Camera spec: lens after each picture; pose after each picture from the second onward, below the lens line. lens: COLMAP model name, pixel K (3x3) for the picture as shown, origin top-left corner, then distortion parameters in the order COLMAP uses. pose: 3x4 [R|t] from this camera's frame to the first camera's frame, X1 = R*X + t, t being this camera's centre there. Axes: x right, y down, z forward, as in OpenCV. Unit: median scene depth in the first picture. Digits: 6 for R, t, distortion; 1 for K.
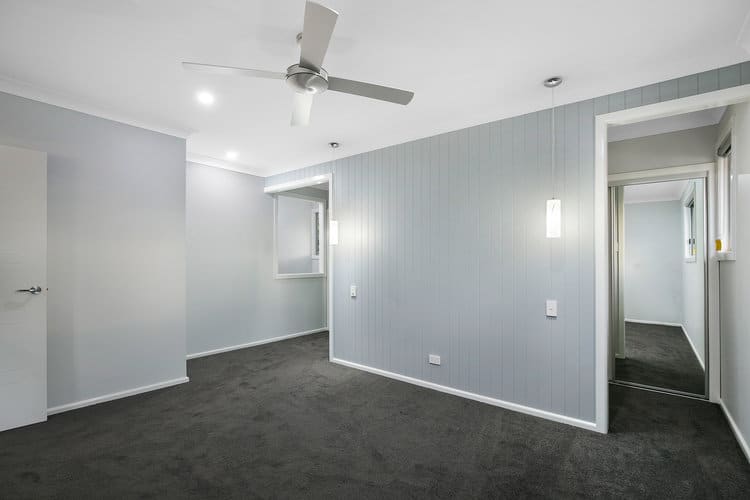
lens RADIAL K [[345.1, 0, 375.5], [0, 345.1, 252.6], [0, 0, 1]] dist [0.019003, 0.000219]
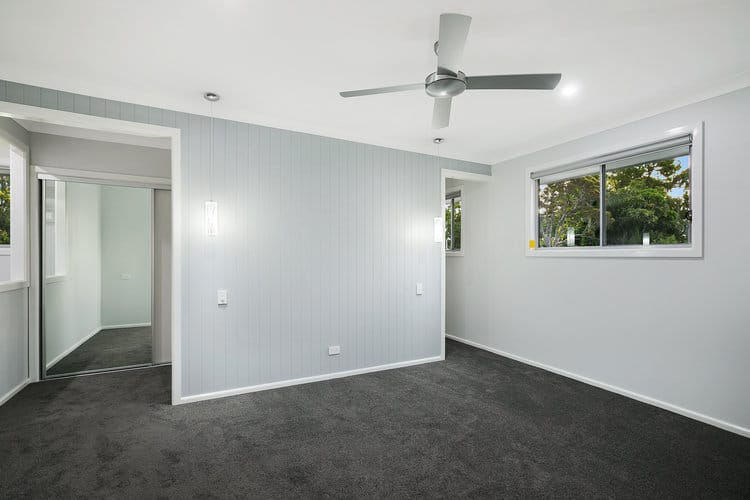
lens RADIAL K [[345.1, 0, 376.0], [0, 345.1, 254.7], [0, 0, 1]] dist [0.019003, 0.000219]
pose [[0.410709, 0.003903, 0.911758, -0.843783], [-0.023780, 0.999697, 0.006433, 0.008679], [-0.911456, -0.024324, 0.410677, 0.526239]]
